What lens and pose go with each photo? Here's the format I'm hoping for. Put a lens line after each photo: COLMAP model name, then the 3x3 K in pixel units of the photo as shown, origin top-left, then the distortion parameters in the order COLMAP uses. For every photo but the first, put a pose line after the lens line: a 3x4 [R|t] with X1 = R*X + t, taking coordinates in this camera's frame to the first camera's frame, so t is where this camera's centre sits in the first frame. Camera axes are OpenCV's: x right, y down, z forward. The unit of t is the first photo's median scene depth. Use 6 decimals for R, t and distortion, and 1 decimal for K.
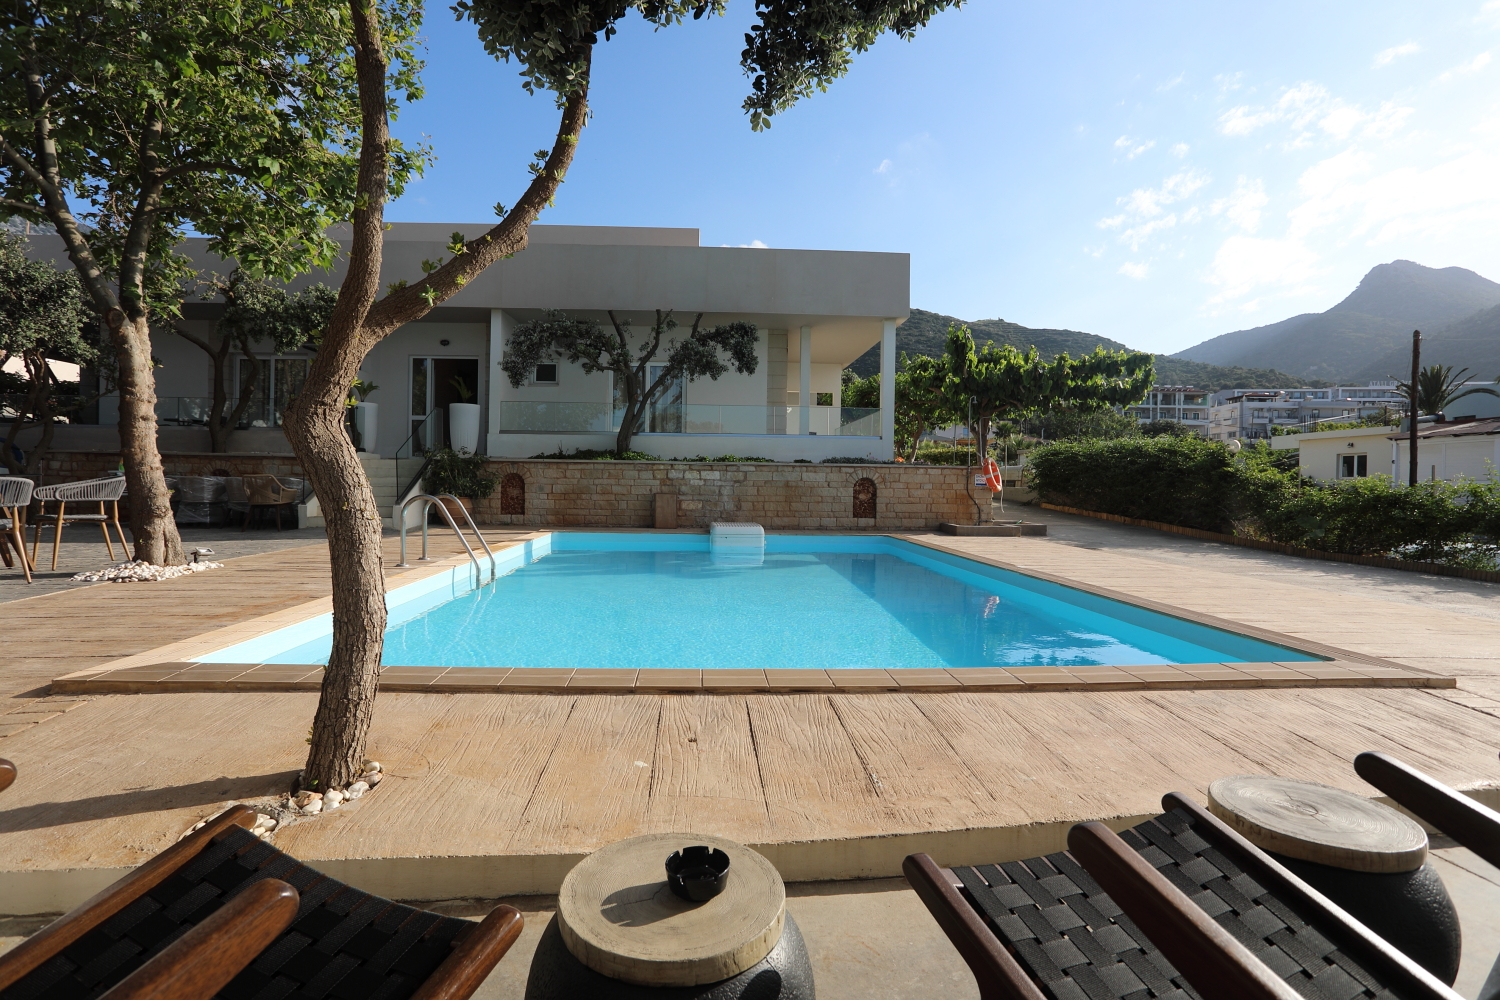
lens RADIAL K [[726.0, 0, 737.8], [0, 726.0, 499.6], [0, 0, 1]] dist [-0.045141, 0.008327]
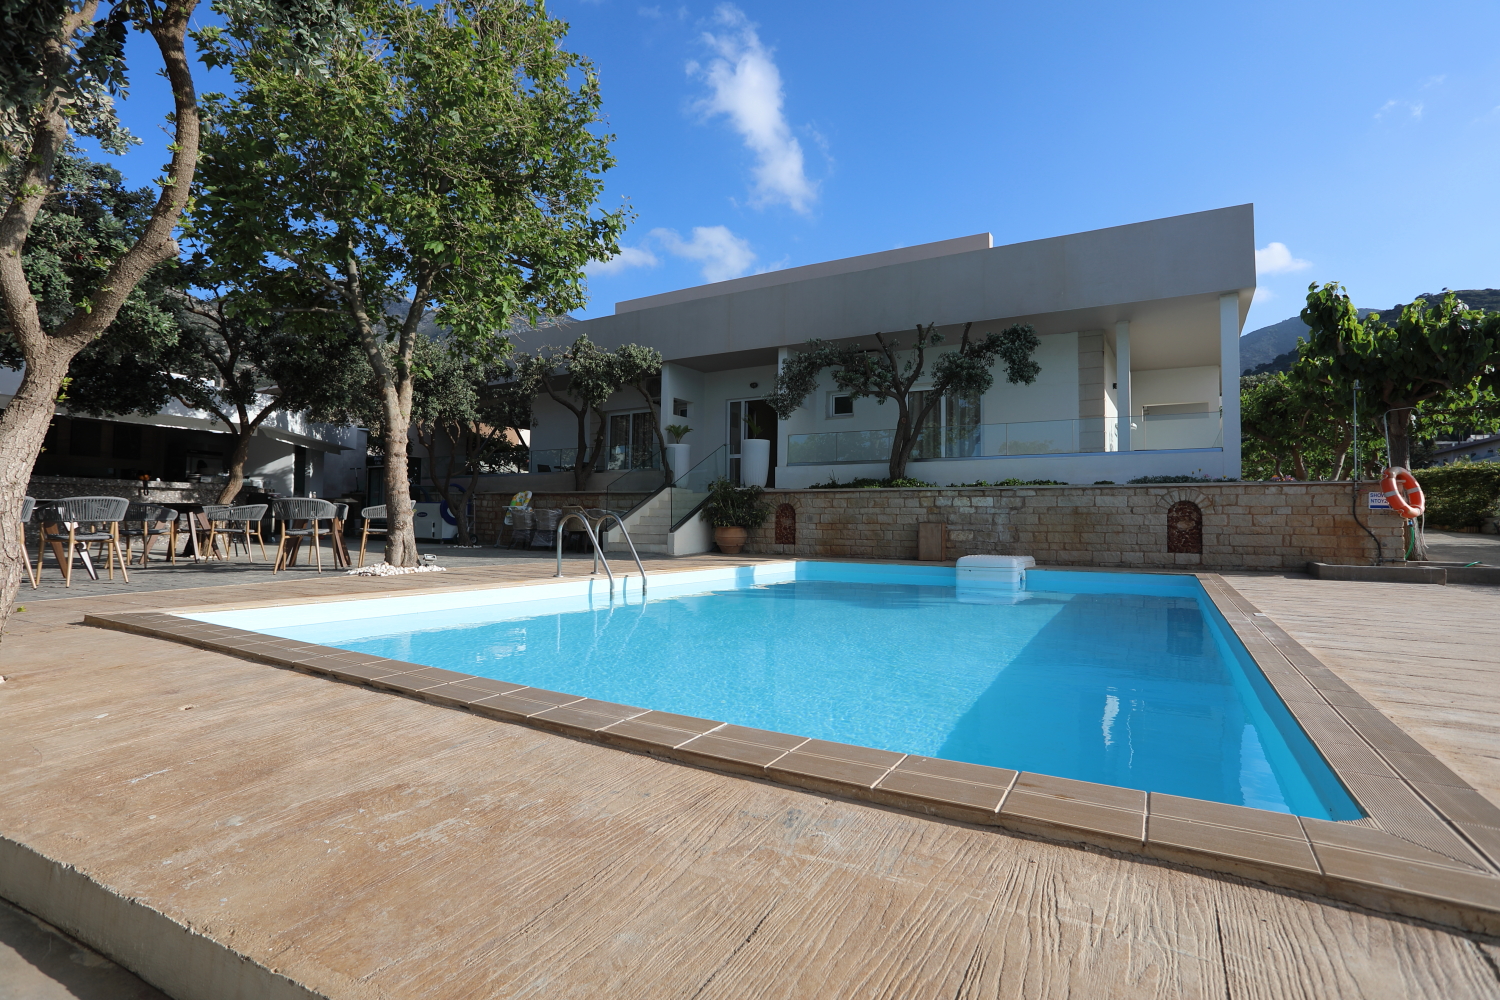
lens RADIAL K [[726.0, 0, 746.8], [0, 726.0, 492.9], [0, 0, 1]] dist [-0.045141, 0.008327]
pose [[0.831876, -0.027822, -0.554264, 0.210262], [-0.012025, 0.997604, -0.068124, 0.018813], [0.554831, 0.063335, 0.829549, 0.114285]]
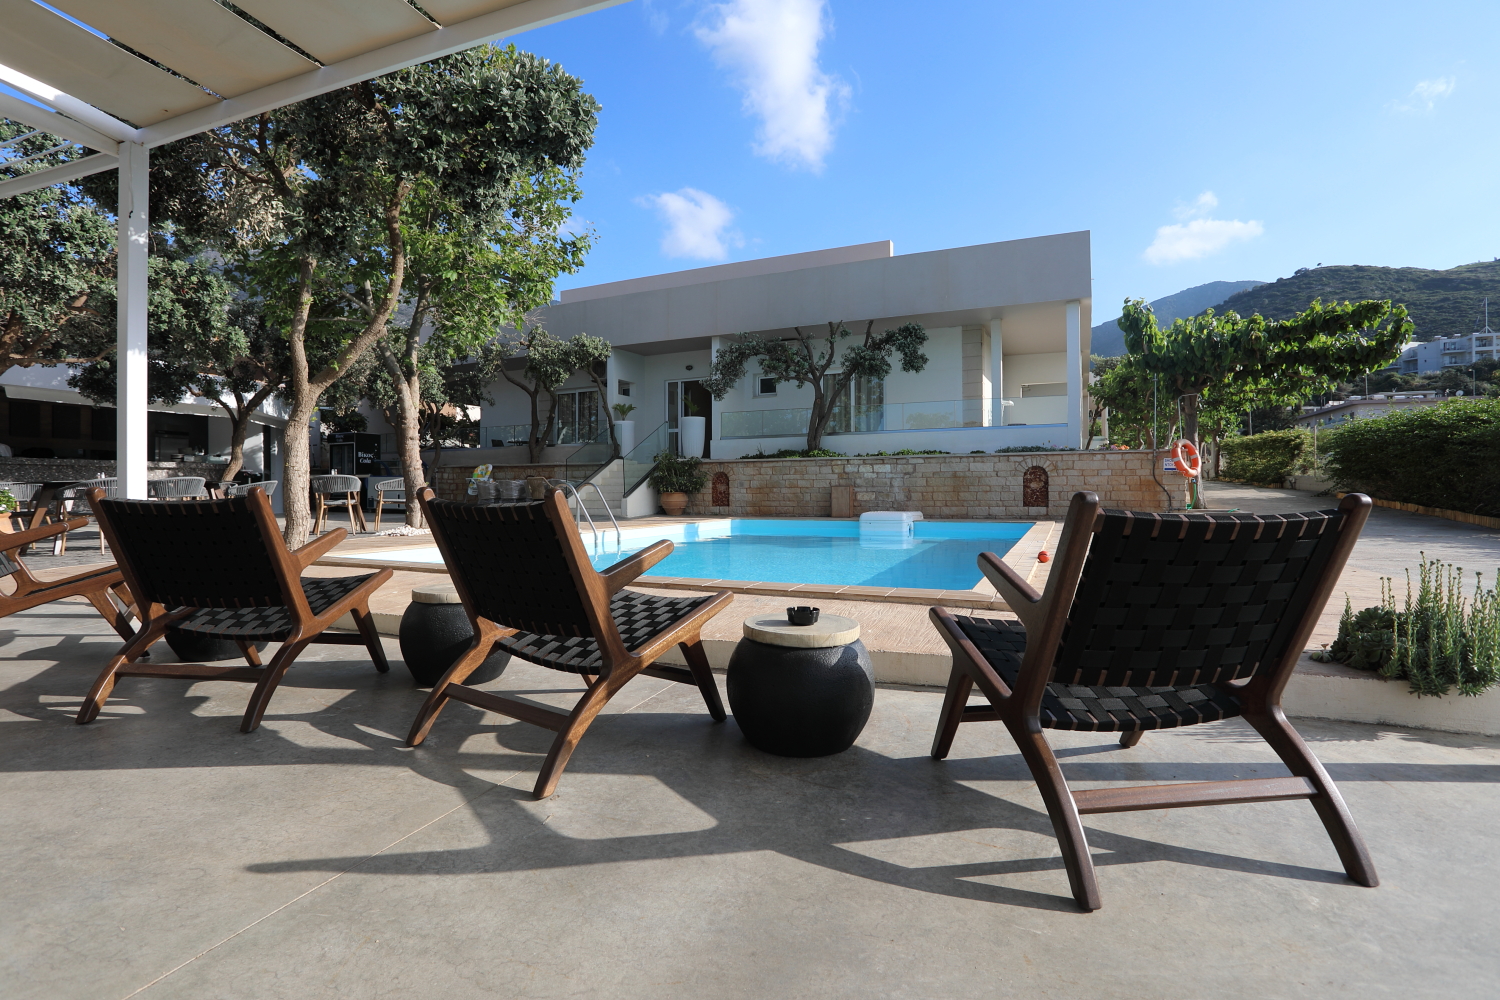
lens RADIAL K [[726.0, 0, 739.2], [0, 726.0, 496.4], [0, 0, 1]] dist [-0.045141, 0.008327]
pose [[0.880677, -0.015566, -0.473462, 0.284255], [0.007837, 0.999802, -0.018292, 0.025983], [0.473653, 0.012399, 0.880625, -0.049351]]
